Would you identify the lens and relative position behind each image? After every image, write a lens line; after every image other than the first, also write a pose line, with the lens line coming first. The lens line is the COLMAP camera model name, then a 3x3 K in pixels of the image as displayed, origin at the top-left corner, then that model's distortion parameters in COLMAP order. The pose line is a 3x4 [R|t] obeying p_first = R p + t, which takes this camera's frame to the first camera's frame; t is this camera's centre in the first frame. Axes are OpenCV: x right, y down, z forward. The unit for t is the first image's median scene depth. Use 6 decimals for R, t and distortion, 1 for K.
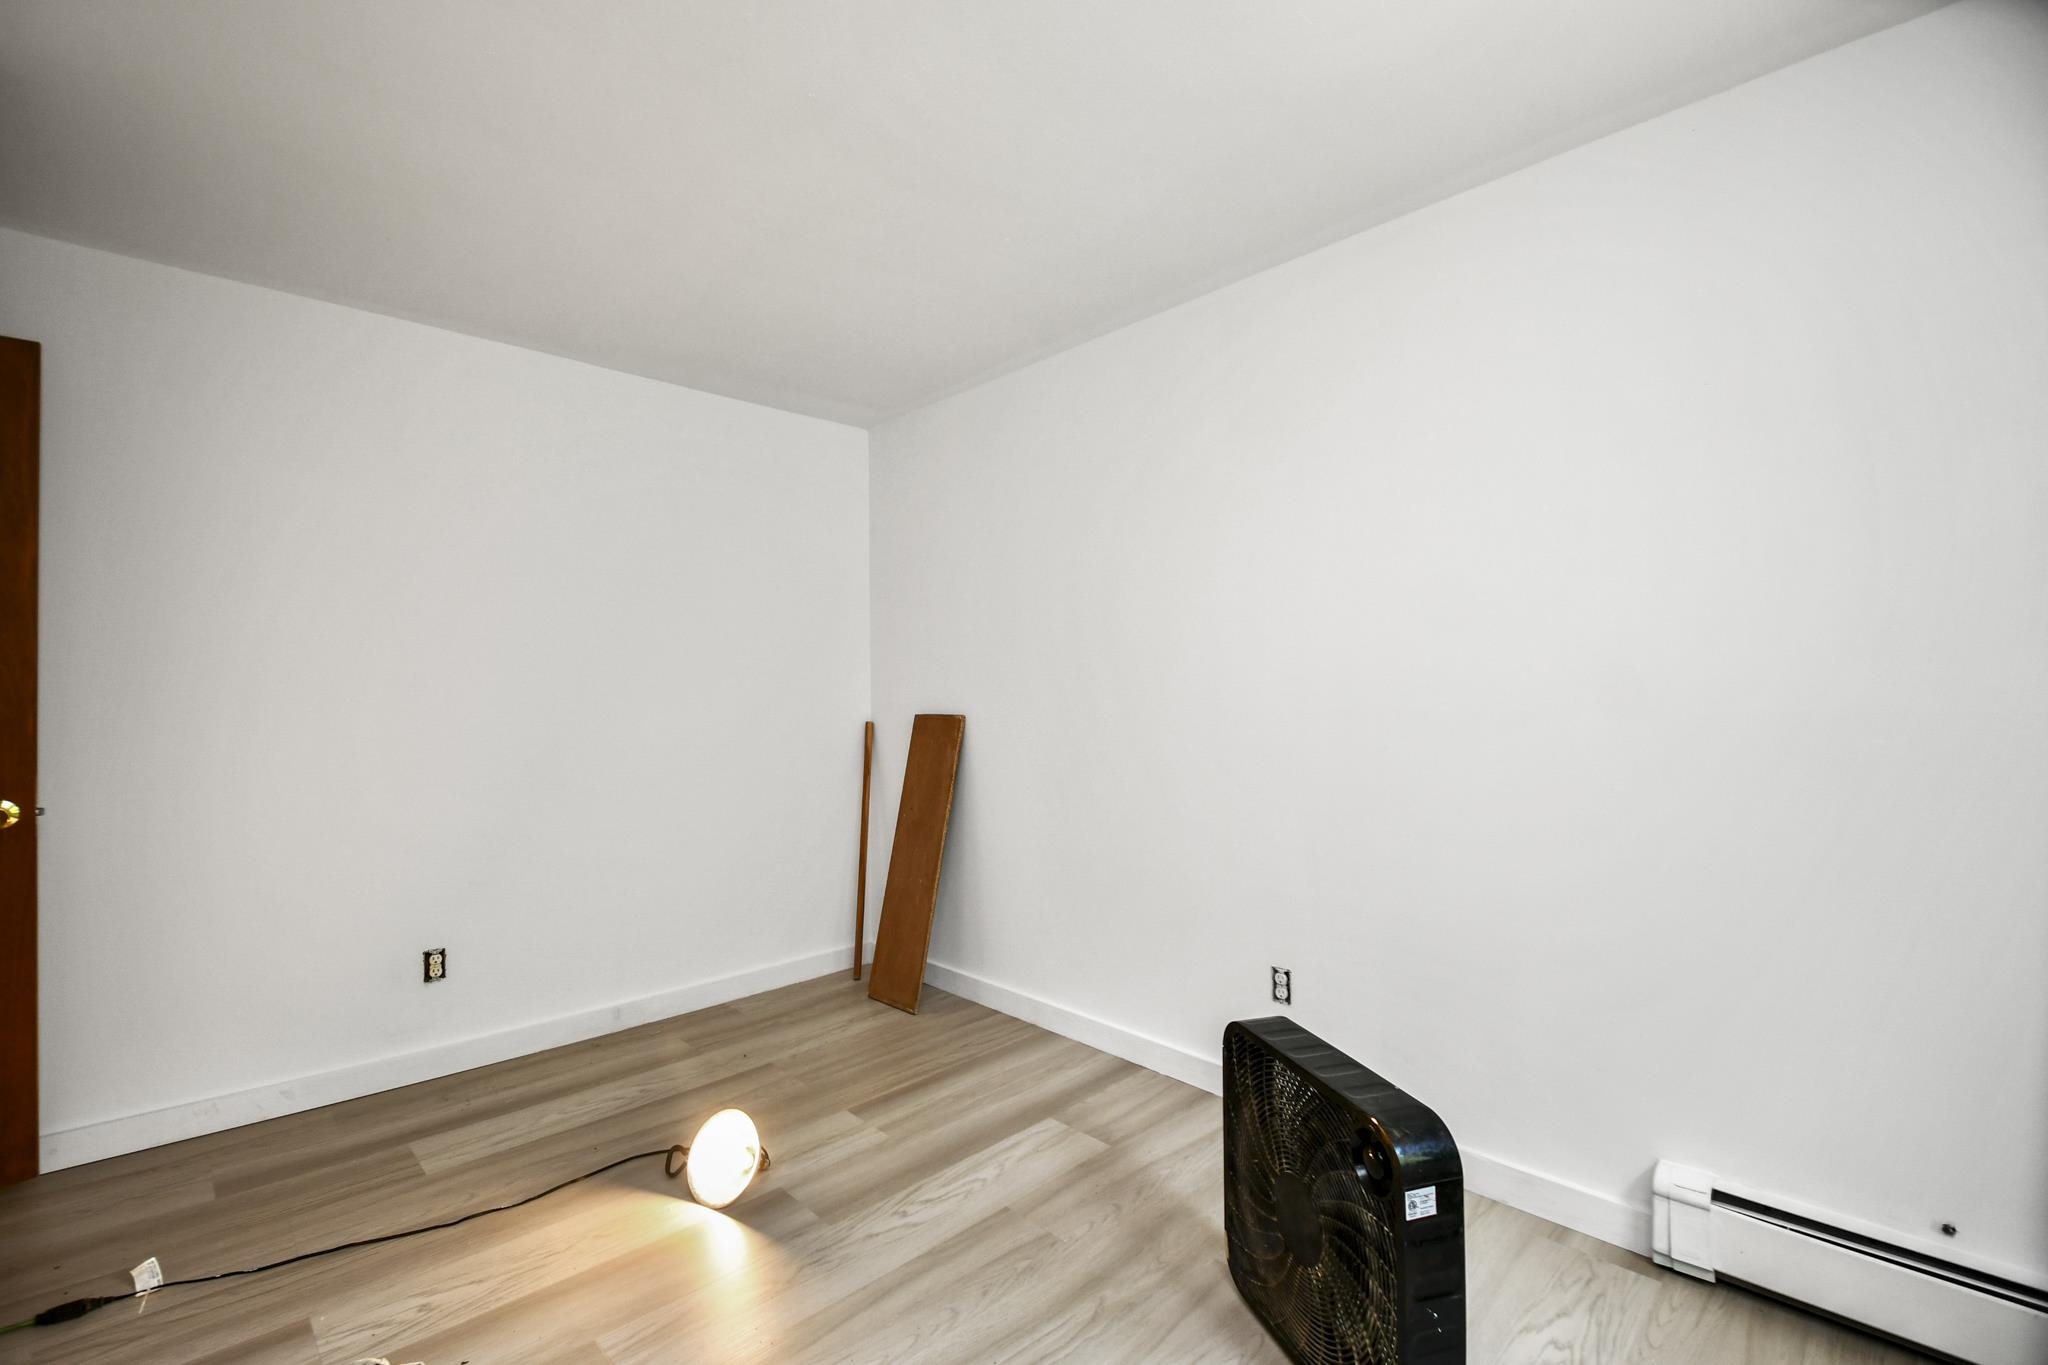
lens RADIAL K [[899.8, 0, 995.8], [0, 899.8, 688.3], [0, 0, 1]] dist [0.030789, -0.019343]
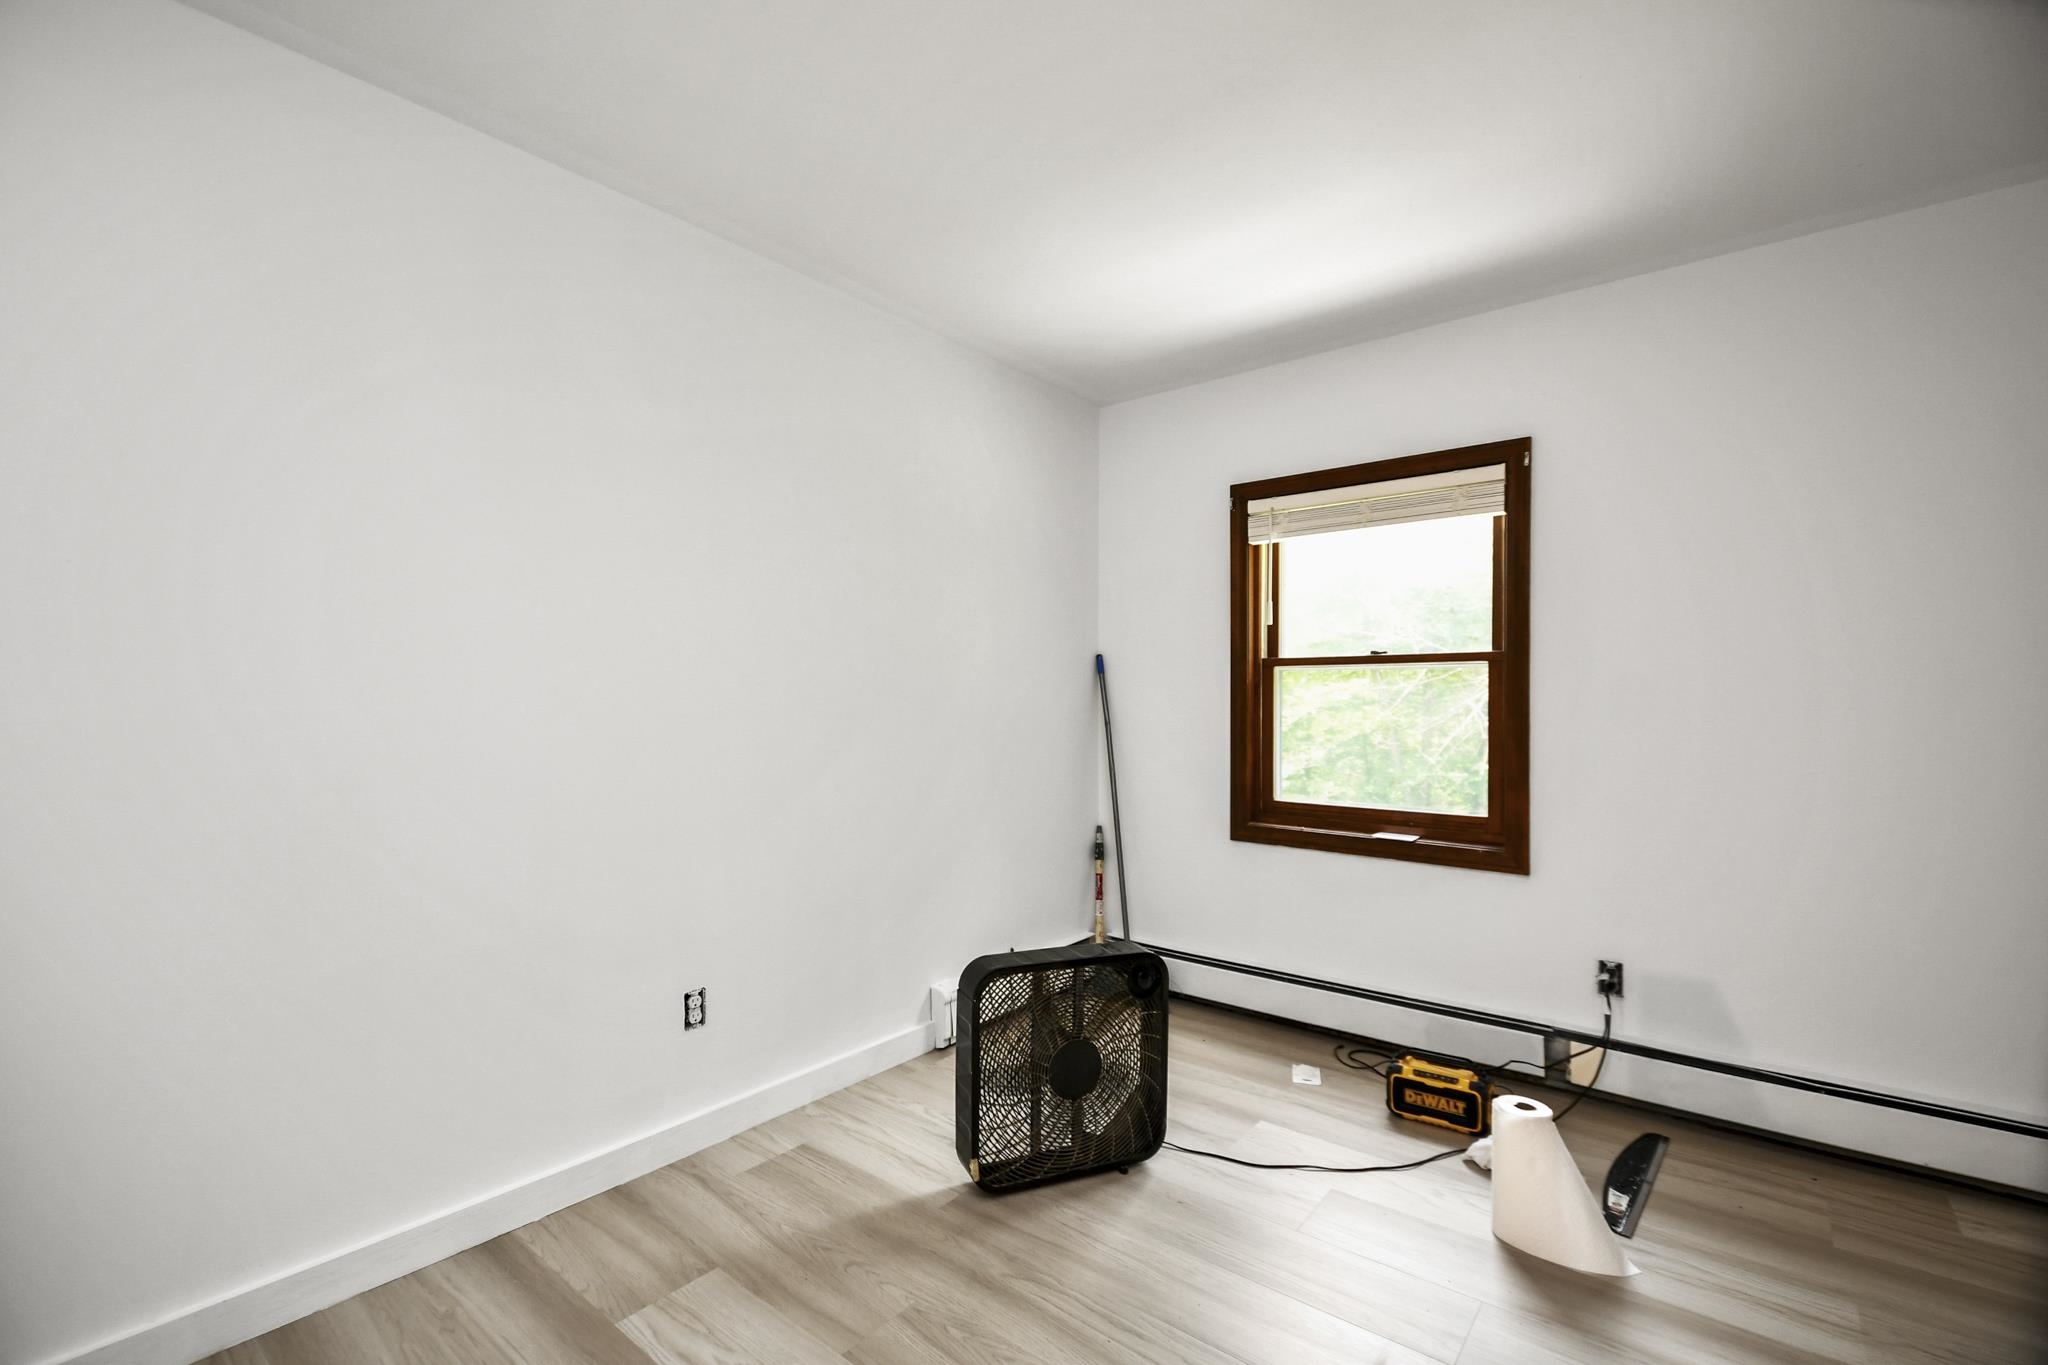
lens RADIAL K [[899.8, 0, 995.8], [0, 899.8, 688.3], [0, 0, 1]] dist [0.030789, -0.019343]
pose [[-0.115633, 0.020980, 0.993070, -0.677724], [-0.001417, 0.999772, -0.021287, 0.017186], [-0.993291, -0.003869, -0.115577, 0.828342]]
